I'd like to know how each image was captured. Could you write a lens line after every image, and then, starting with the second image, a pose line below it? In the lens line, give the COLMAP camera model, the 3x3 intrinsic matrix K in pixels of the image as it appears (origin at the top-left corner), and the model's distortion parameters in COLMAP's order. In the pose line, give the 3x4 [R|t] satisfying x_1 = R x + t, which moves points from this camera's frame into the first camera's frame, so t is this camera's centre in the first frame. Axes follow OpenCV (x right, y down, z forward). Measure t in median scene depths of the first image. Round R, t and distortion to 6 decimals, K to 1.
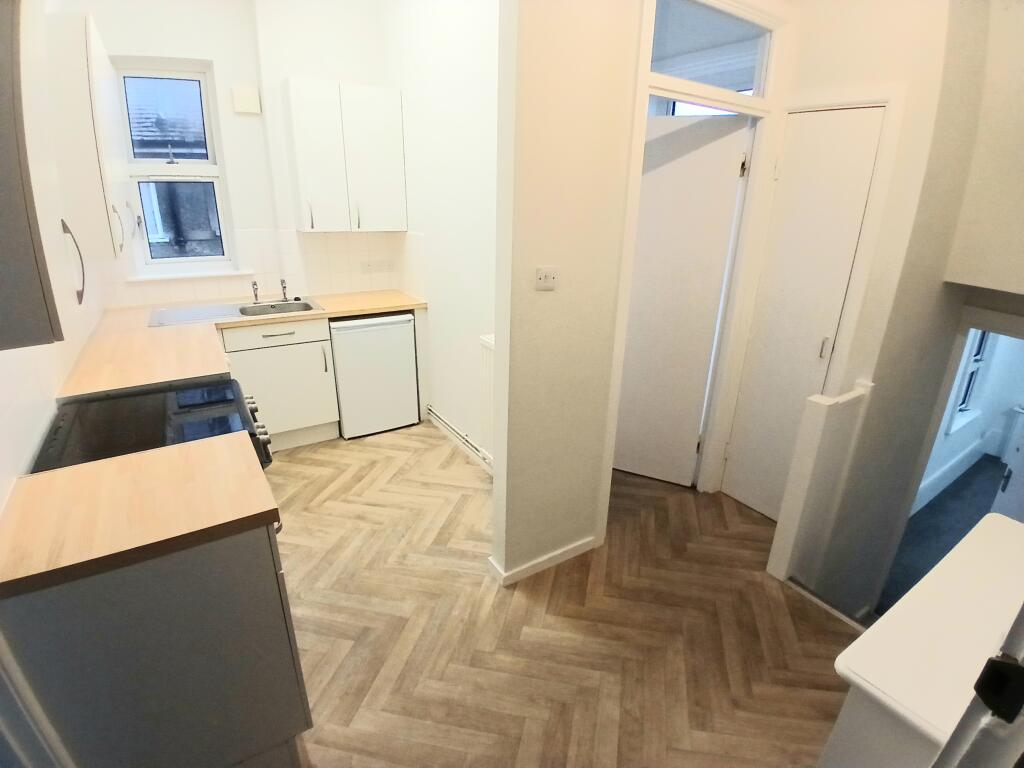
lens RADIAL K [[503.6, 0, 523.3], [0, 503.6, 383.9], [0, 0, 1]] dist [0.000731, -0.040062]
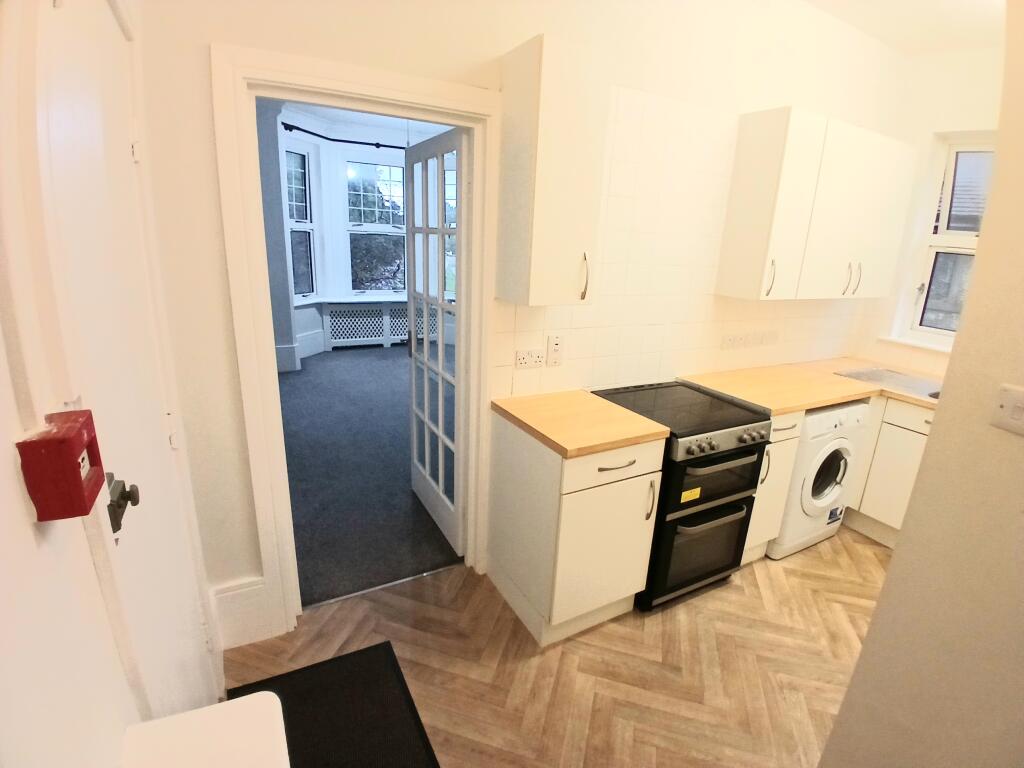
lens RADIAL K [[503.6, 0, 523.3], [0, 503.6, 383.9], [0, 0, 1]] dist [0.000731, -0.040062]
pose [[-0.066197, 0.253325, -0.965114, 0.365370], [-0.394981, 0.881574, 0.258489, -0.103503], [0.916301, 0.398313, 0.041701, 0.308624]]
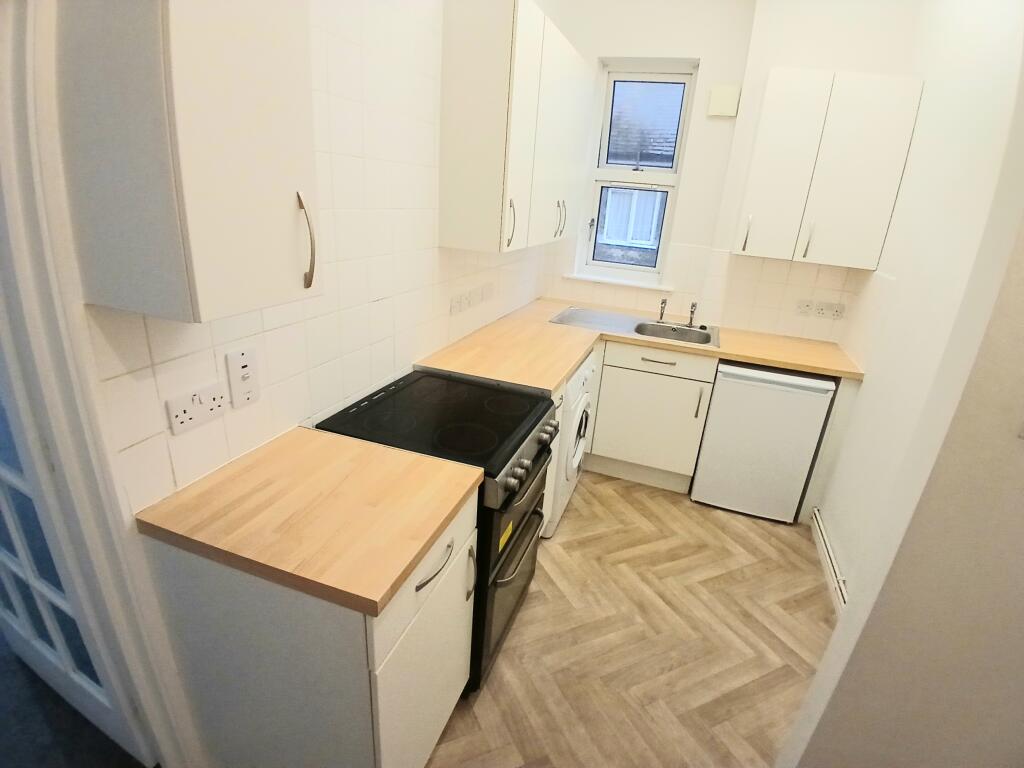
lens RADIAL K [[503.6, 0, 523.3], [0, 503.6, 383.9], [0, 0, 1]] dist [0.000731, -0.040062]
pose [[0.611410, 0.300824, -0.731903, 0.034047], [-0.330387, 0.937492, 0.109329, -0.084464], [0.719042, 0.174967, 0.672581, 0.250544]]
